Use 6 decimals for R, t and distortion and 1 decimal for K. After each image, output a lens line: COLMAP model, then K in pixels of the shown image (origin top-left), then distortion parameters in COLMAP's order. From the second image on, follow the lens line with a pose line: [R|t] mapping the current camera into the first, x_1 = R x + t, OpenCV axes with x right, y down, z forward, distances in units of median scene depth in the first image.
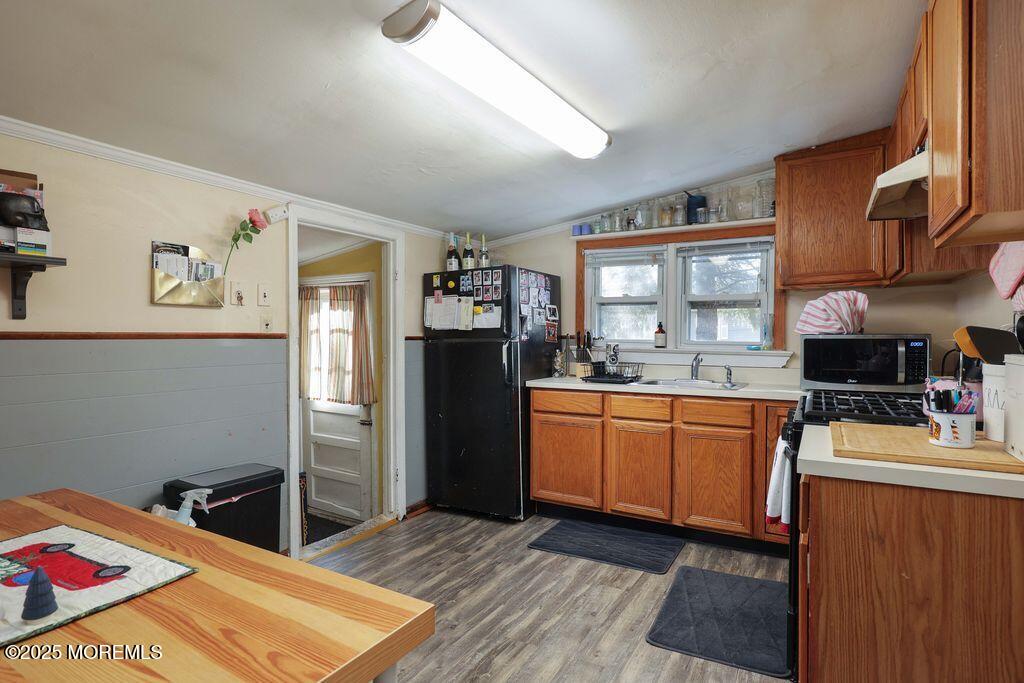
lens RADIAL K [[543.1, 0, 513.7], [0, 543.1, 333.6], [0, 0, 1]] dist [-0.000055, 0.000529]
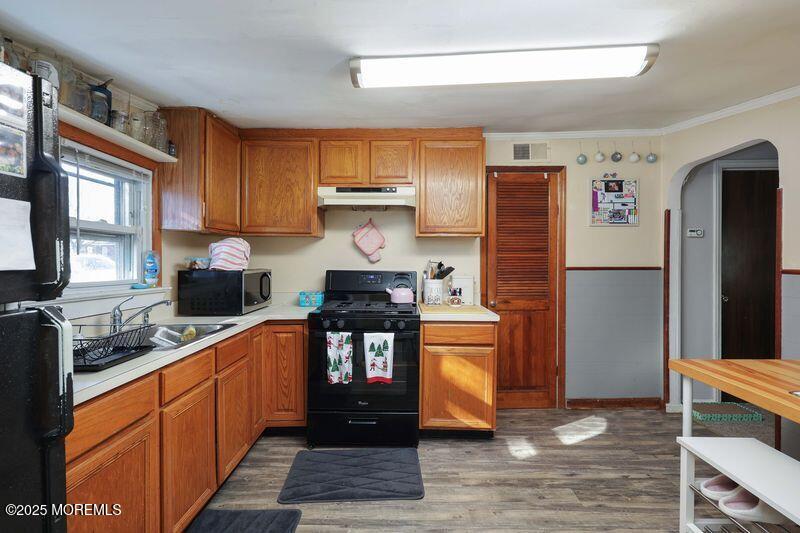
lens RADIAL K [[385.6, 0, 398.6], [0, 385.6, 267.2], [0, 0, 1]] dist [0.005170, 0.000740]
pose [[-0.518837, -0.020125, 0.854636, -0.410264], [0.003938, 0.999656, 0.025931, -0.023687], [-0.854864, 0.016820, -0.518579, 1.187192]]
